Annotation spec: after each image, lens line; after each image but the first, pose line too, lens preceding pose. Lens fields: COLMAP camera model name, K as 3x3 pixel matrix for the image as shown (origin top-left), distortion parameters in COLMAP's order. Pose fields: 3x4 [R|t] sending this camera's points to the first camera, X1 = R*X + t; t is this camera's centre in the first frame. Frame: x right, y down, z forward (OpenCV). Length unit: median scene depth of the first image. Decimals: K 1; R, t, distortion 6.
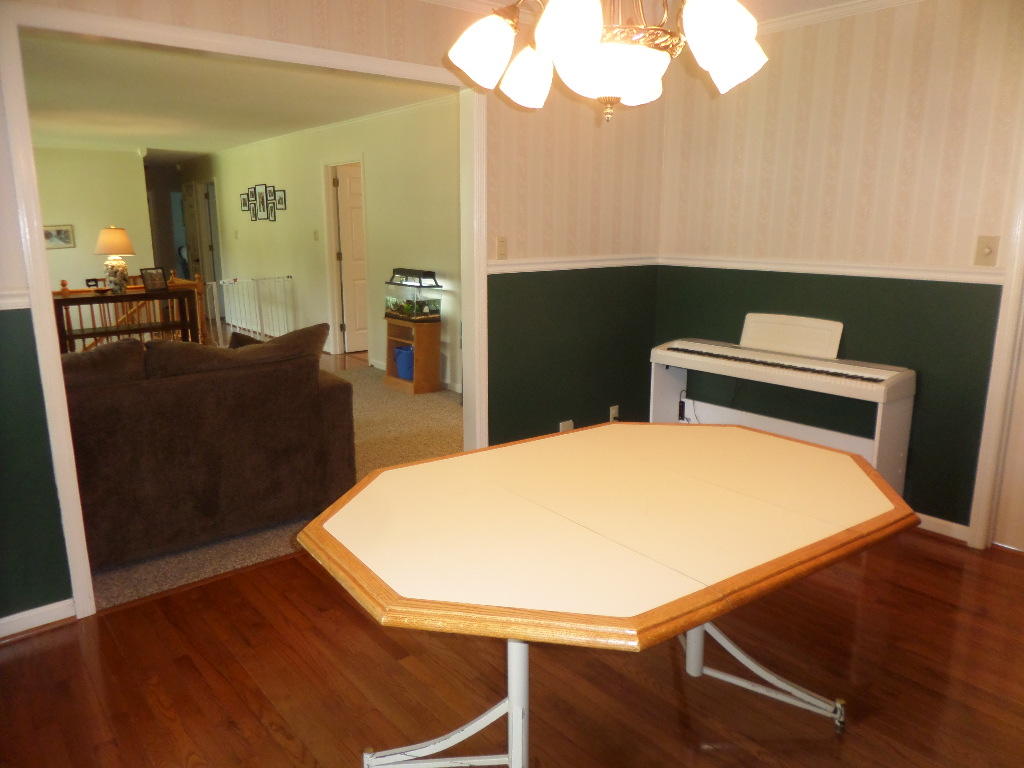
lens RADIAL K [[716.7, 0, 512.0], [0, 716.7, 384.0], [0, 0, 1]] dist [-0.024182, -0.002471]
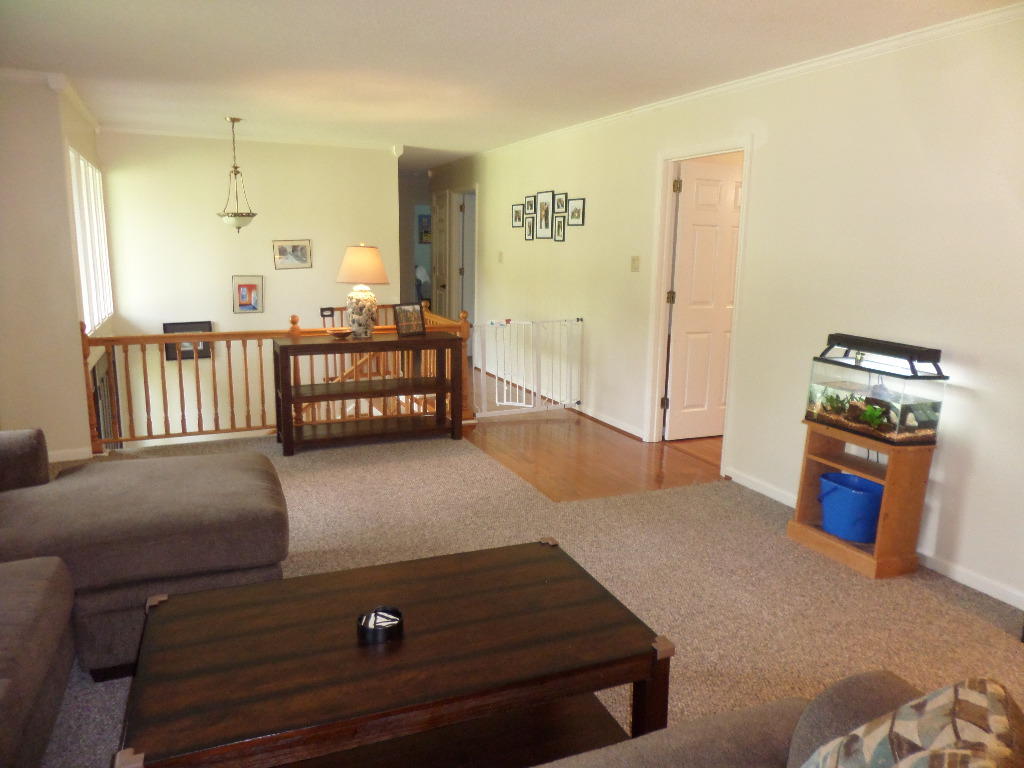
lens RADIAL K [[716.7, 0, 512.0], [0, 716.7, 384.0], [0, 0, 1]] dist [-0.024182, -0.002471]
pose [[0.962824, 0.071634, -0.260458, -0.213528], [-0.078916, 0.996726, -0.017594, -0.078288], [0.258345, 0.037494, 0.965325, 0.339540]]
